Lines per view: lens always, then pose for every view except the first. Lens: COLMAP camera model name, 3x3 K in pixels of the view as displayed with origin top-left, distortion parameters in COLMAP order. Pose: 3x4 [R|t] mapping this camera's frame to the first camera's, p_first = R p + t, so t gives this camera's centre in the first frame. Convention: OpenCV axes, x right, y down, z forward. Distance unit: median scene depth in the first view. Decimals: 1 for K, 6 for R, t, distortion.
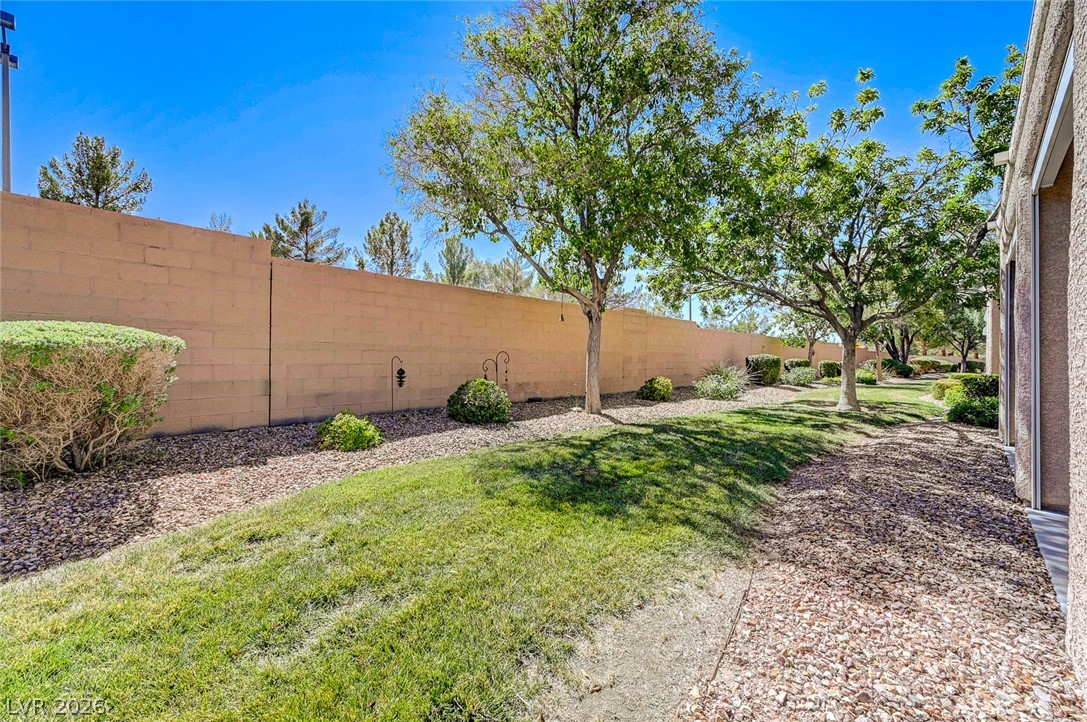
lens RADIAL K [[432.9, 0, 543.5], [0, 432.9, 361.0], [0, 0, 1]] dist [0.001263, 0.000077]
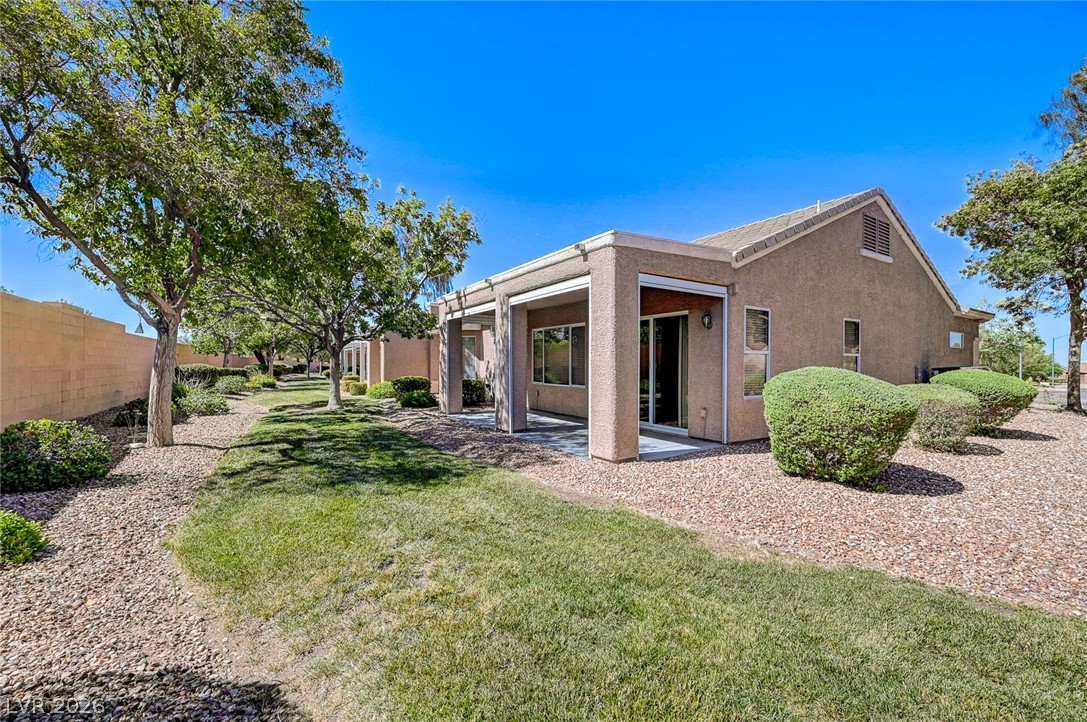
lens RADIAL K [[432.9, 0, 543.5], [0, 432.9, 361.0], [0, 0, 1]] dist [0.001263, 0.000077]
pose [[0.232002, -0.007321, 0.972688, -0.419888], [0.013639, 0.999898, 0.004272, -0.027815], [-0.972620, 0.012275, 0.232078, 0.086699]]
